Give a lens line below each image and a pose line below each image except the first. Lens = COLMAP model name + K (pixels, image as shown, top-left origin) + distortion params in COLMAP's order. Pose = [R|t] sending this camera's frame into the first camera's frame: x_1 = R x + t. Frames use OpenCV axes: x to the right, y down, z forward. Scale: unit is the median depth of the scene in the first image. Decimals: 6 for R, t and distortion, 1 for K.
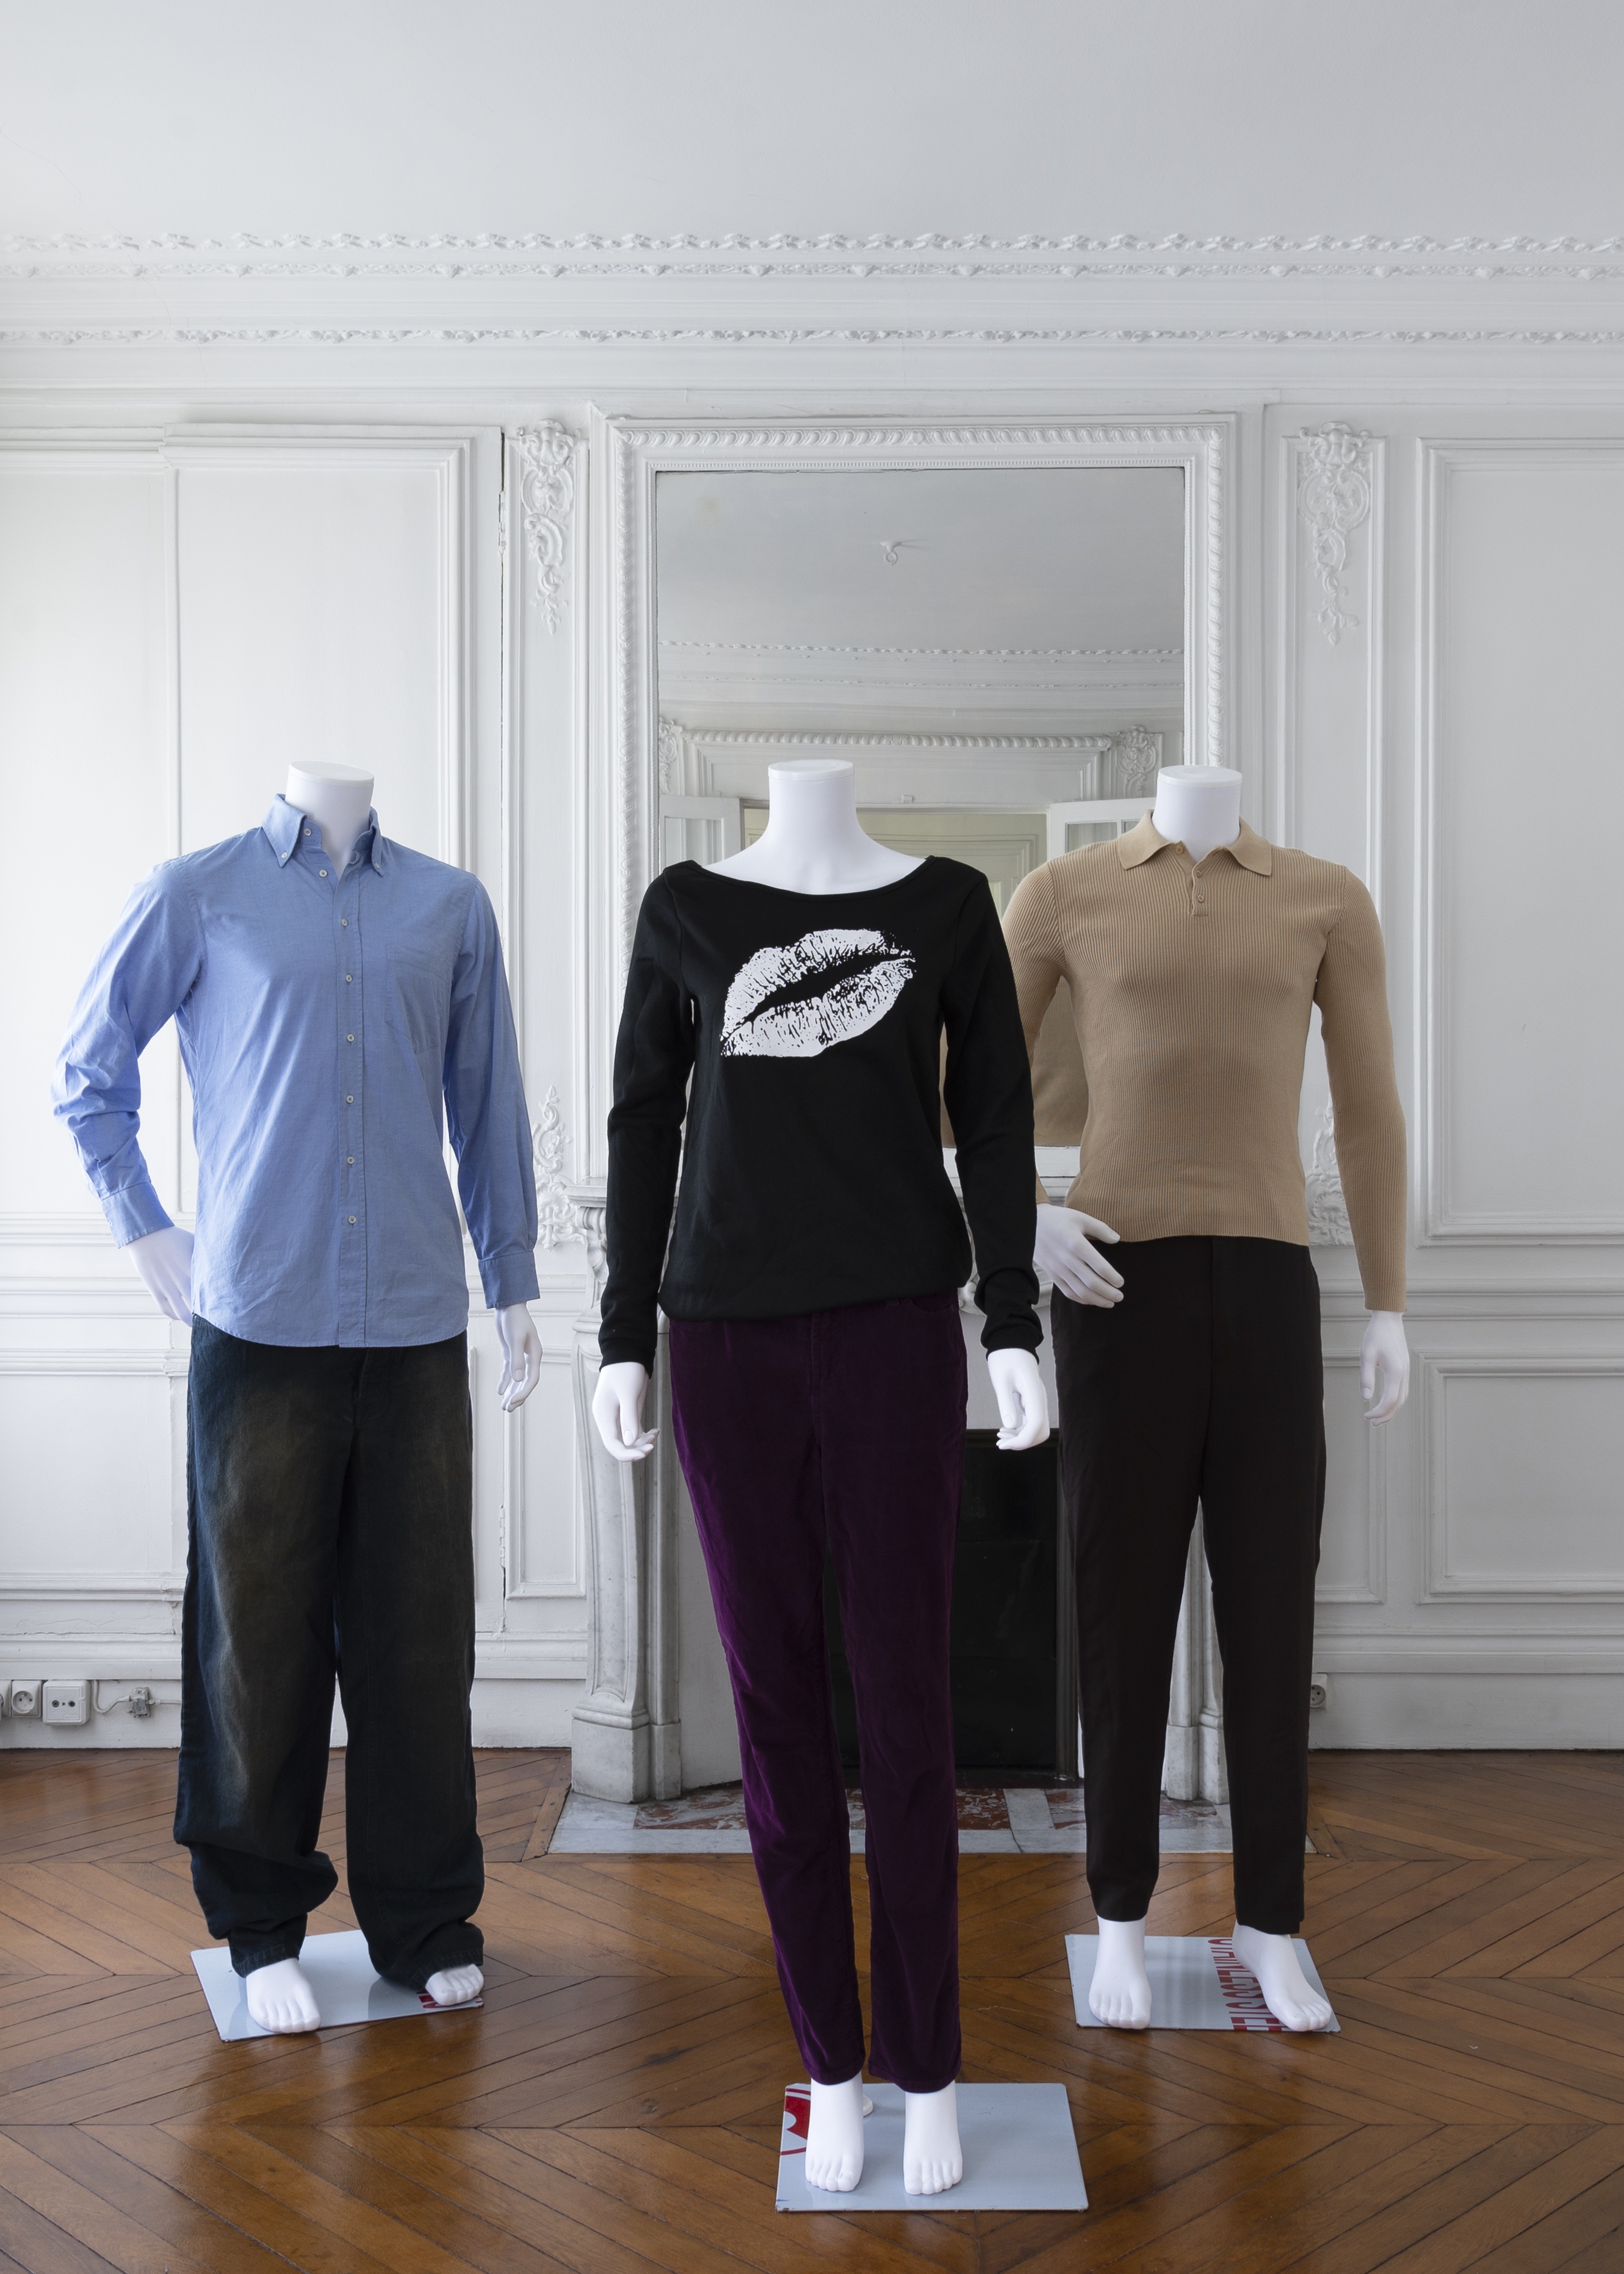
lens RADIAL K [[2443.1, 0, 907.9], [0, 2443.1, 1105.2], [0, 0, 1]] dist [0.000018, -0.000400]
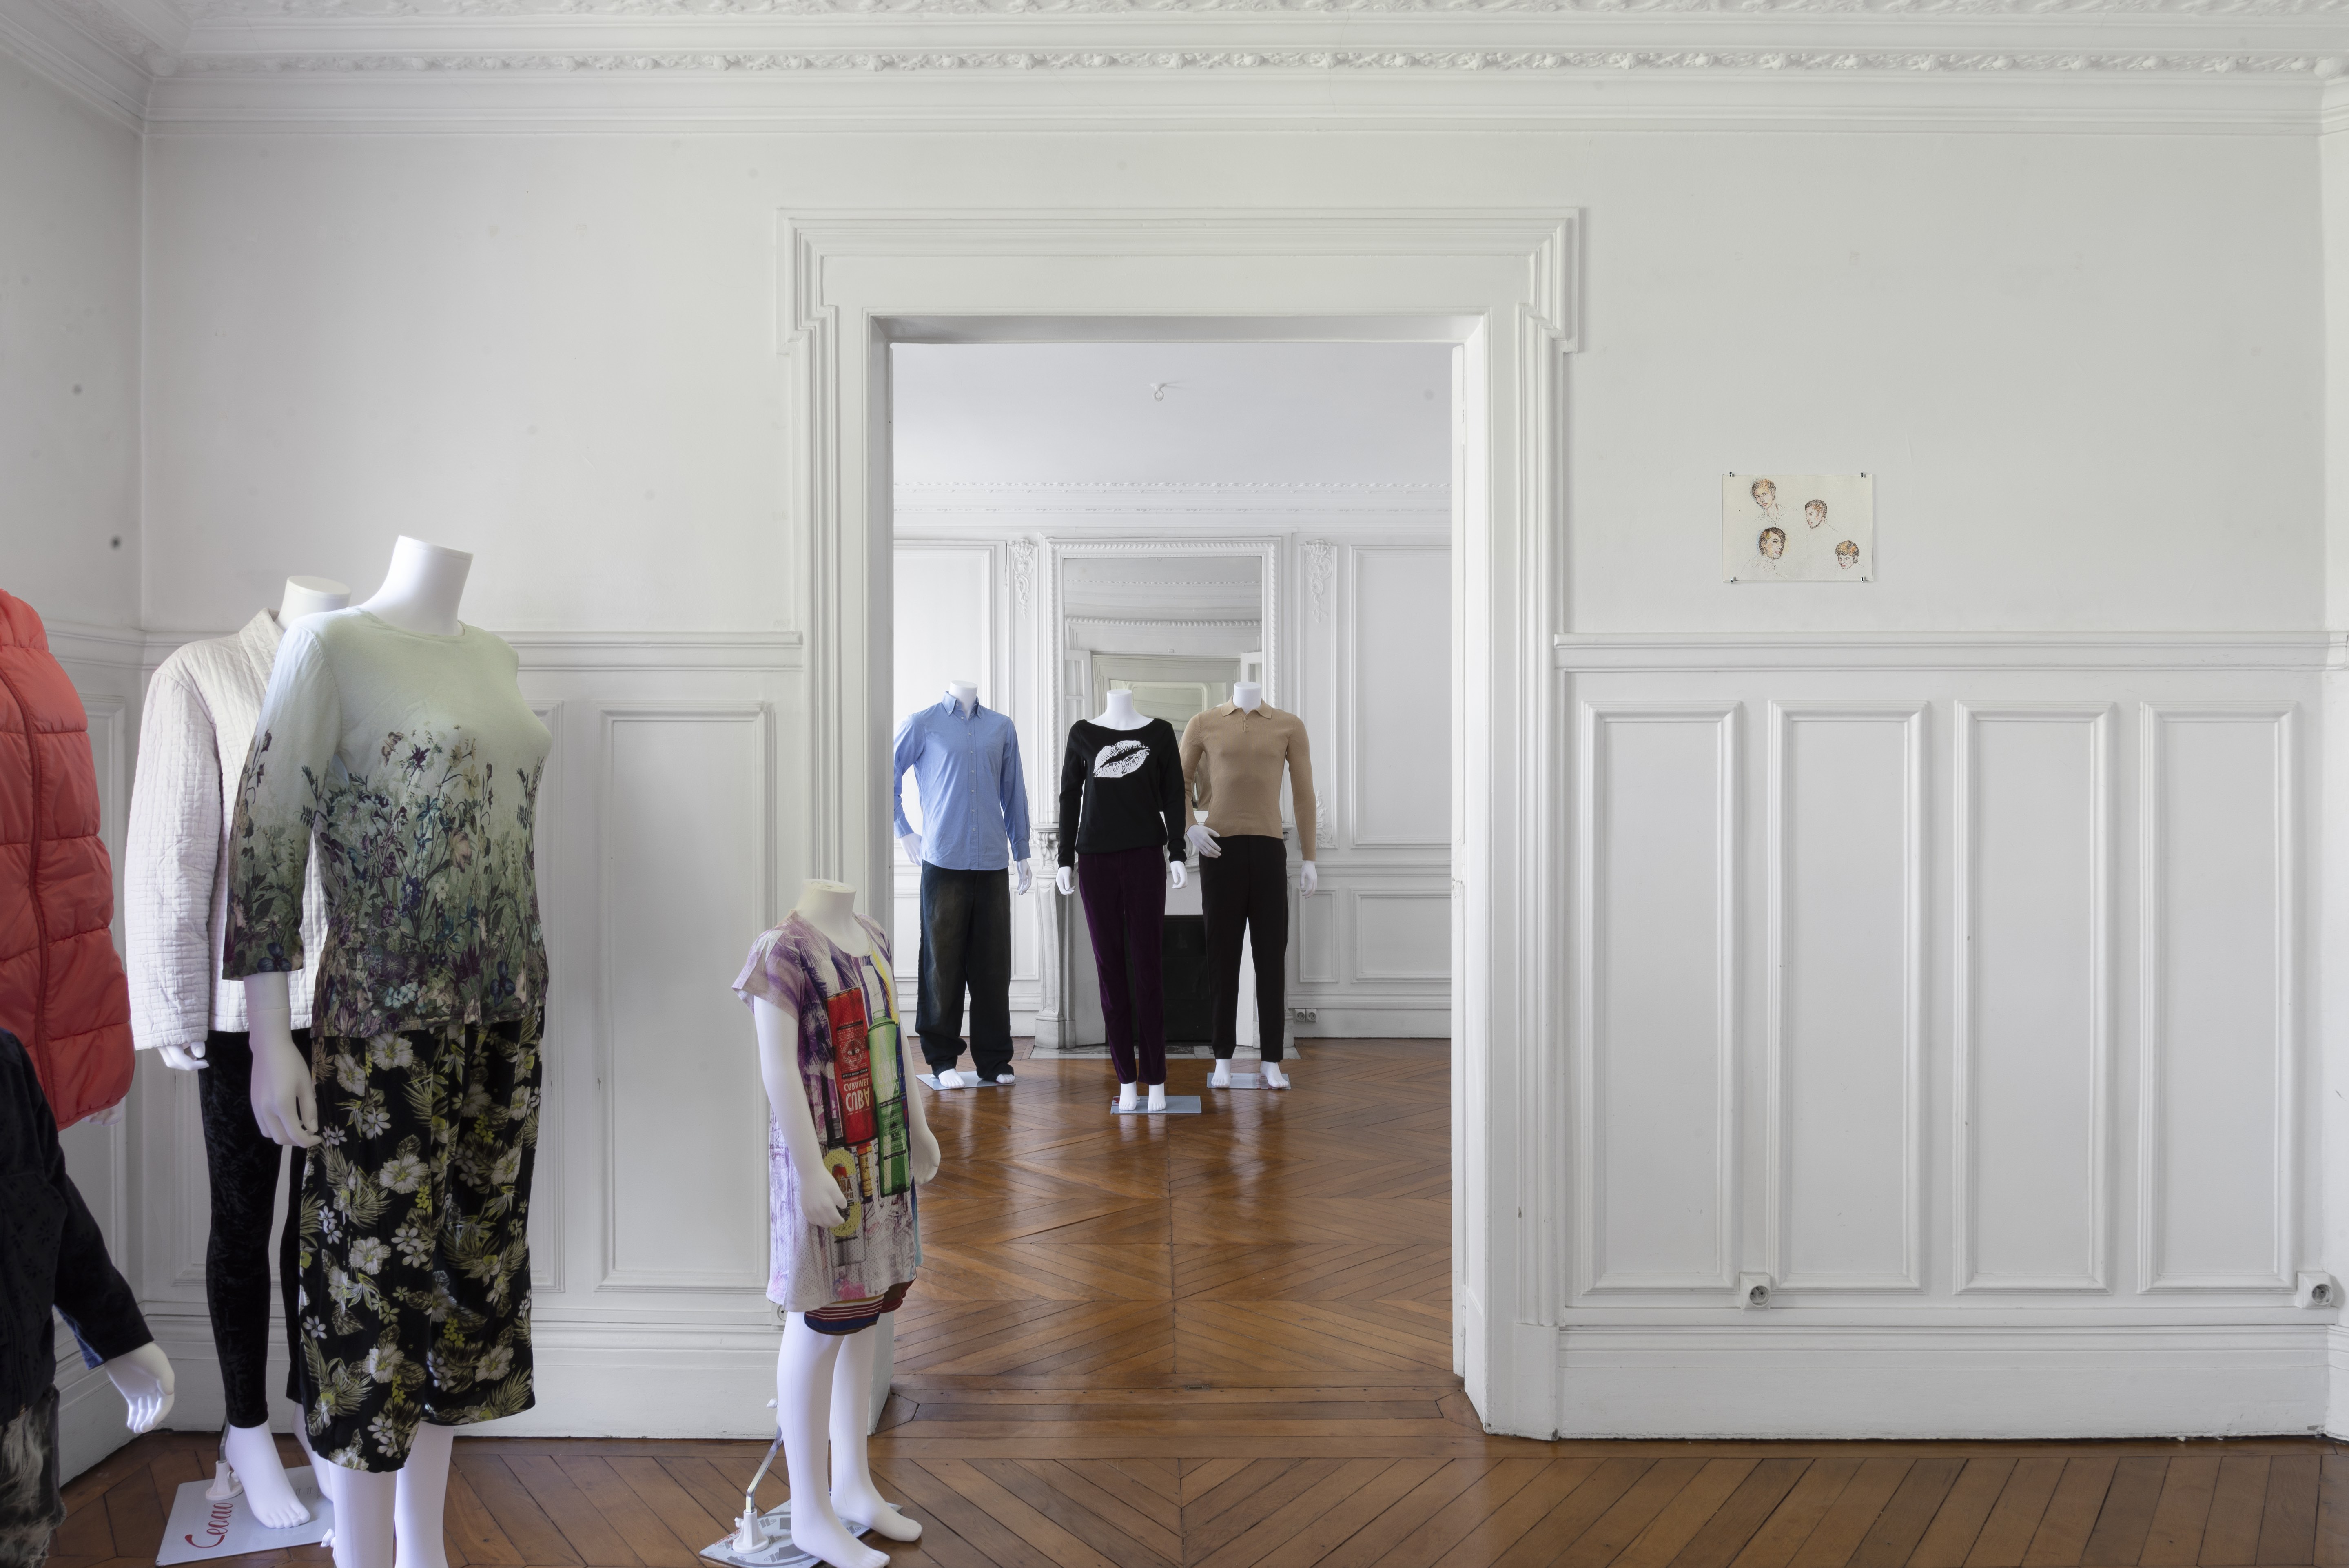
lens RADIAL K [[1561.2, 0, 1223.8], [0, 1561.2, 812.8], [0, 0, 1]] dist [-0.001211, -0.002278]
pose [[0.999806, -0.001558, 0.019642, 0.050607], [0.001501, 0.999995, 0.002925, 0.018912], [-0.019647, -0.002895, 0.999803, -0.957070]]
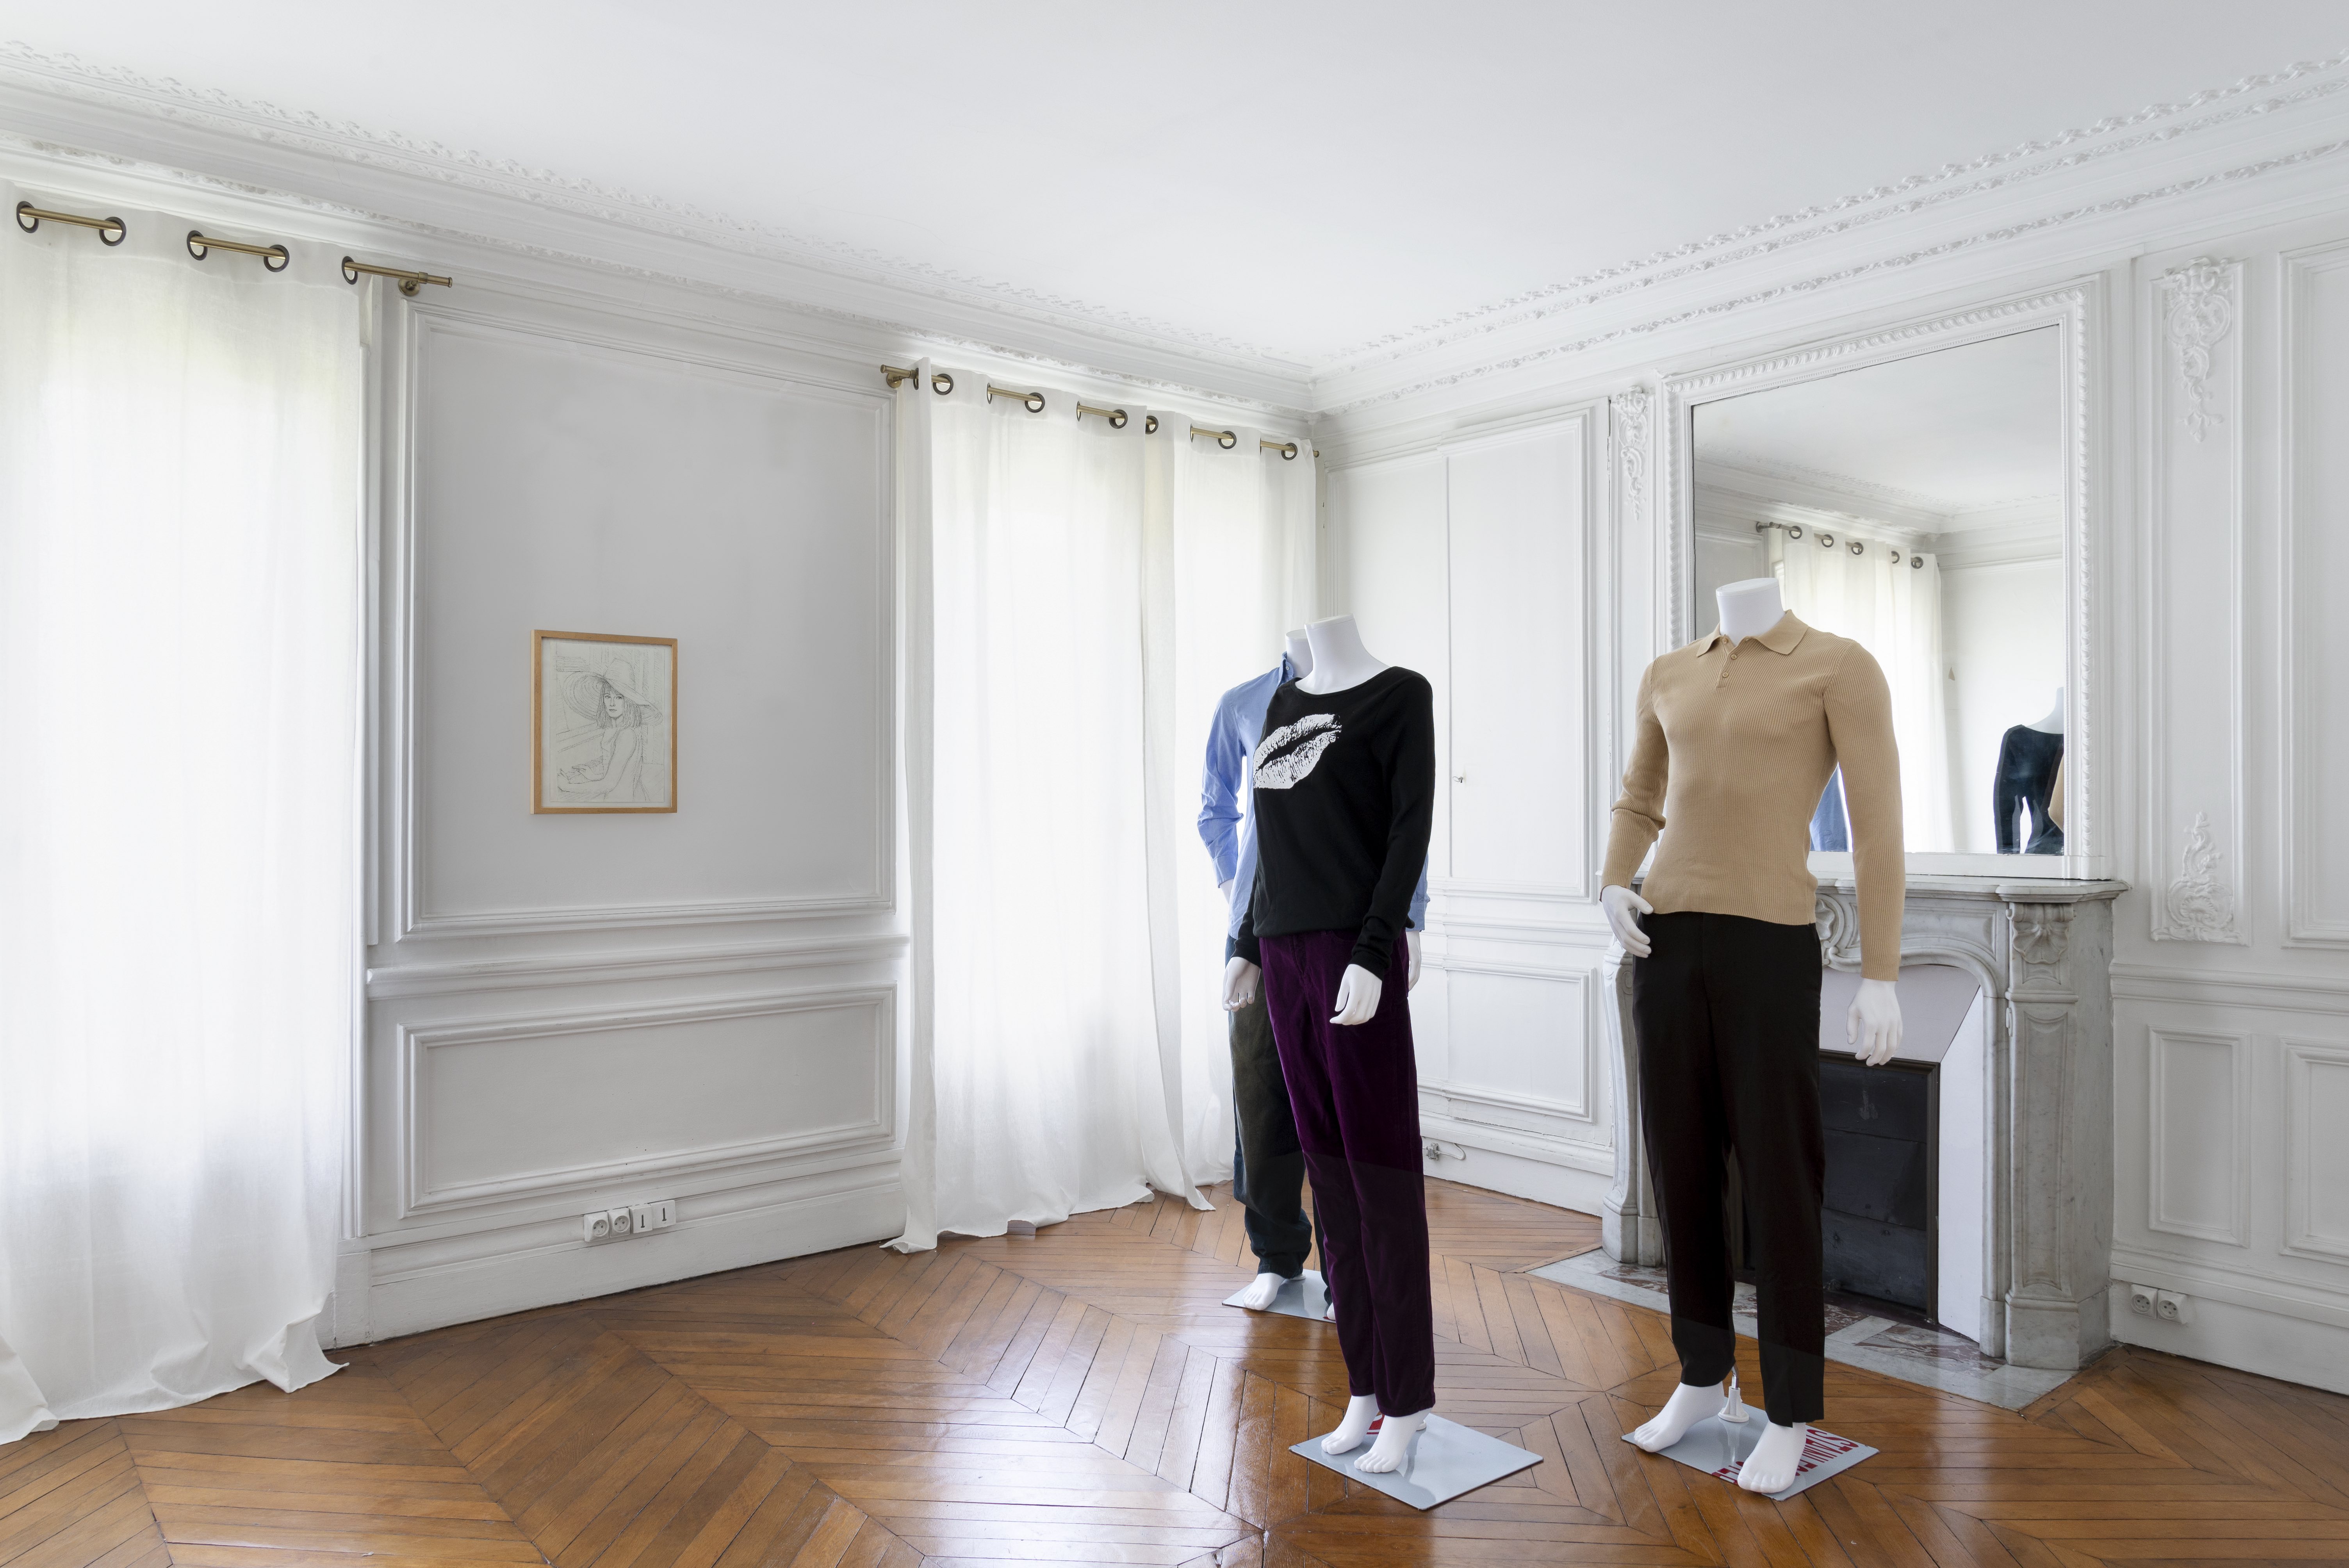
lens RADIAL K [[1561.2, 0, 1223.8], [0, 1561.2, 812.8], [0, 0, 1]] dist [-0.001211, -0.002278]
pose [[0.658960, 0.006230, -0.752152, 0.596639], [-0.009194, 0.999958, 0.000227, -0.001938], [0.752122, 0.006766, 0.658990, 0.181295]]
